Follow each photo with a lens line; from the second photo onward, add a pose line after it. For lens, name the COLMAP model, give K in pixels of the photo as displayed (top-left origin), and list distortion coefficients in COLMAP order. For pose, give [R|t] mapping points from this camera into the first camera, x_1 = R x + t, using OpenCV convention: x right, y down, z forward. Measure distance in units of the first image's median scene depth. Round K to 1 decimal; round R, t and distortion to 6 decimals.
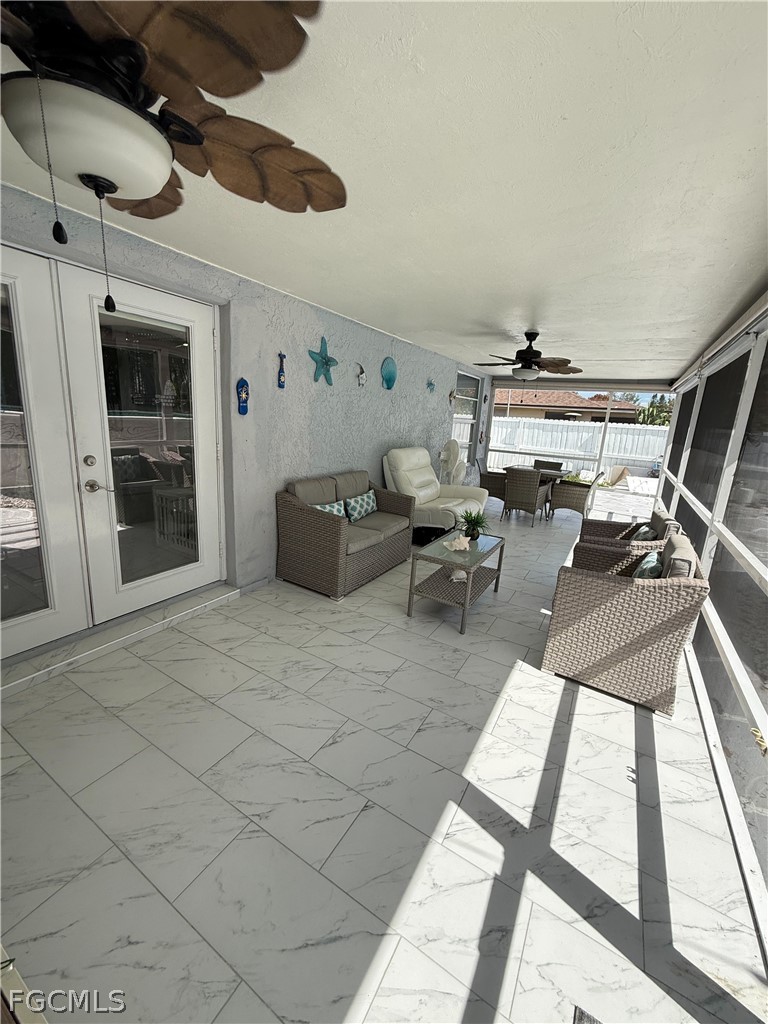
lens RADIAL K [[405.1, 0, 382.8], [0, 405.1, 508.0], [0, 0, 1]] dist [0.001335, -0.000875]
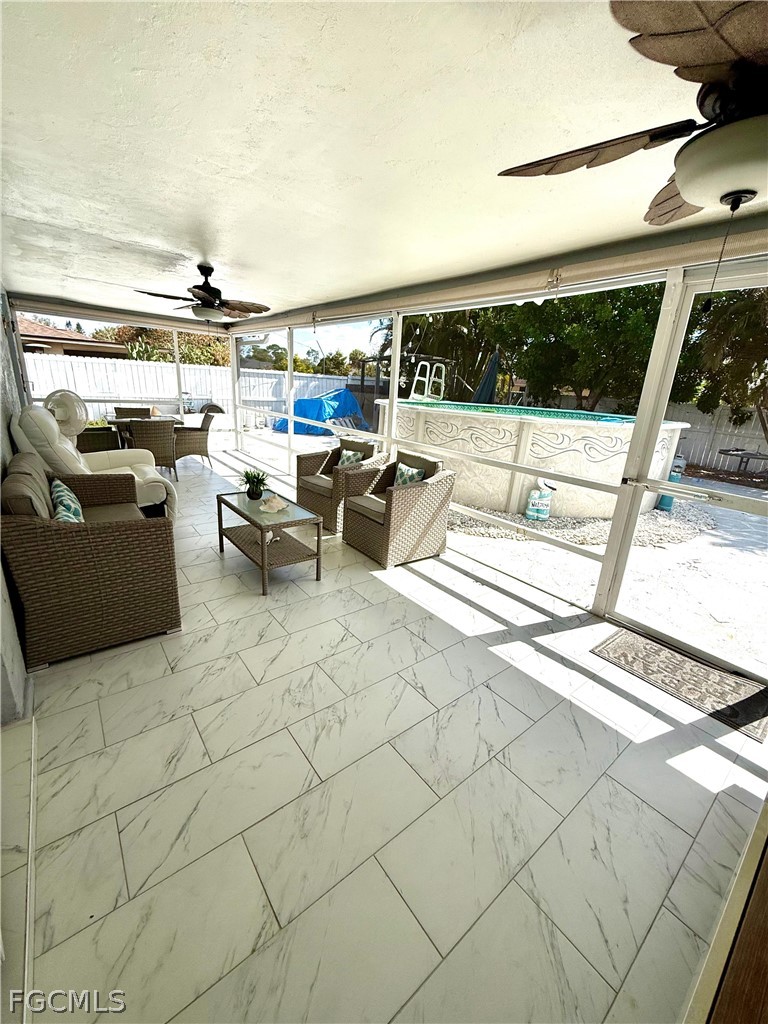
lens RADIAL K [[405.1, 0, 381.8], [0, 405.1, 511.8], [0, 0, 1]] dist [0.001335, -0.000875]
pose [[0.364709, -0.317839, 0.875195, -0.904077], [0.171005, 0.946812, 0.272588, -0.181245], [-0.915284, 0.050247, 0.399663, 0.593682]]
